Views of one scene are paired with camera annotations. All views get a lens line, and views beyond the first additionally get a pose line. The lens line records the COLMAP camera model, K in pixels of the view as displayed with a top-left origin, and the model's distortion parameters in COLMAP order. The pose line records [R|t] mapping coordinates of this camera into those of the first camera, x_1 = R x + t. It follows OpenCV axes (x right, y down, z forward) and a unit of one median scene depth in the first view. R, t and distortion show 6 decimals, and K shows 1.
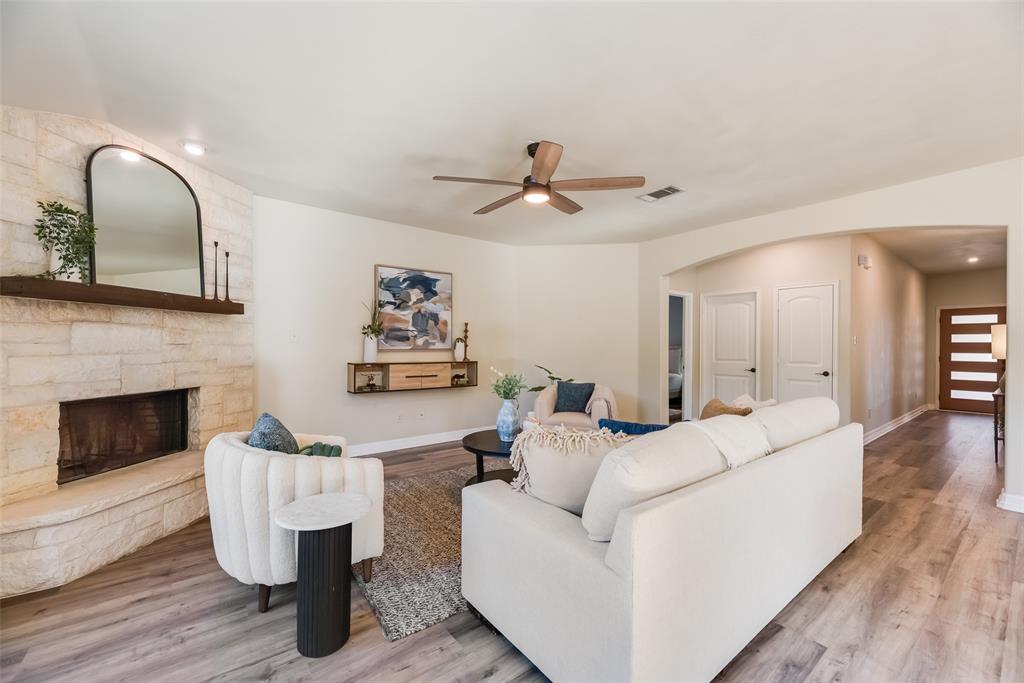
lens RADIAL K [[413.1, 0, 516.3], [0, 413.1, 347.3], [0, 0, 1]] dist [0.003552, -0.000406]
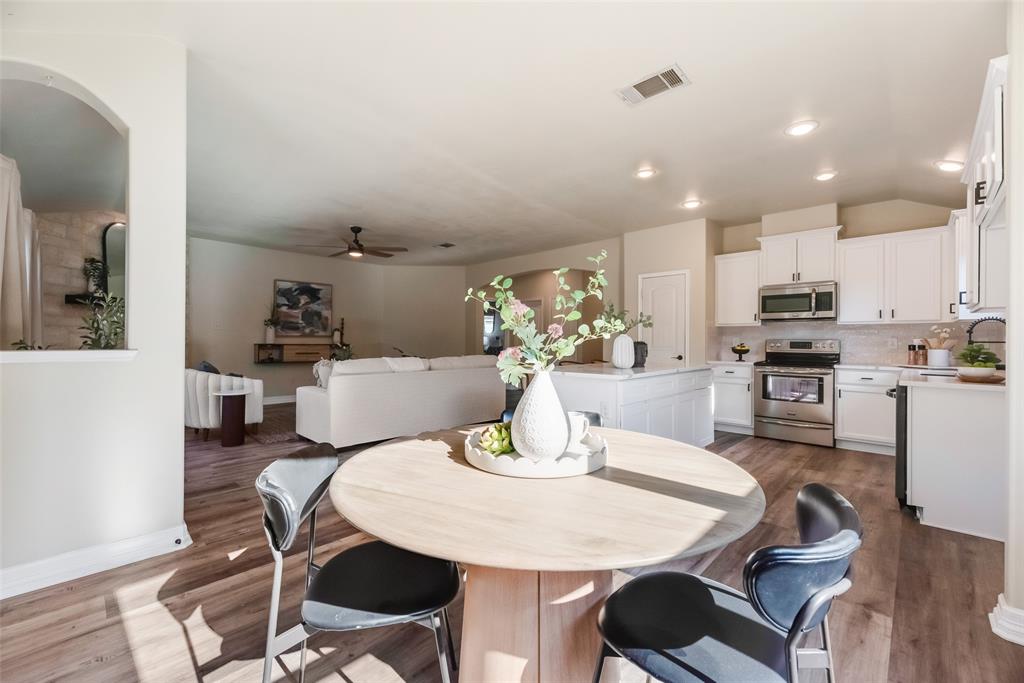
lens RADIAL K [[413.1, 0, 512.6], [0, 413.1, 335.6], [0, 0, 1]] dist [0.003552, -0.000406]
pose [[0.989793, 0.000934, 0.142510, 0.307773], [0.001712, 0.999828, -0.018446, 0.035266], [-0.142503, 0.018502, 0.989621, -0.625803]]
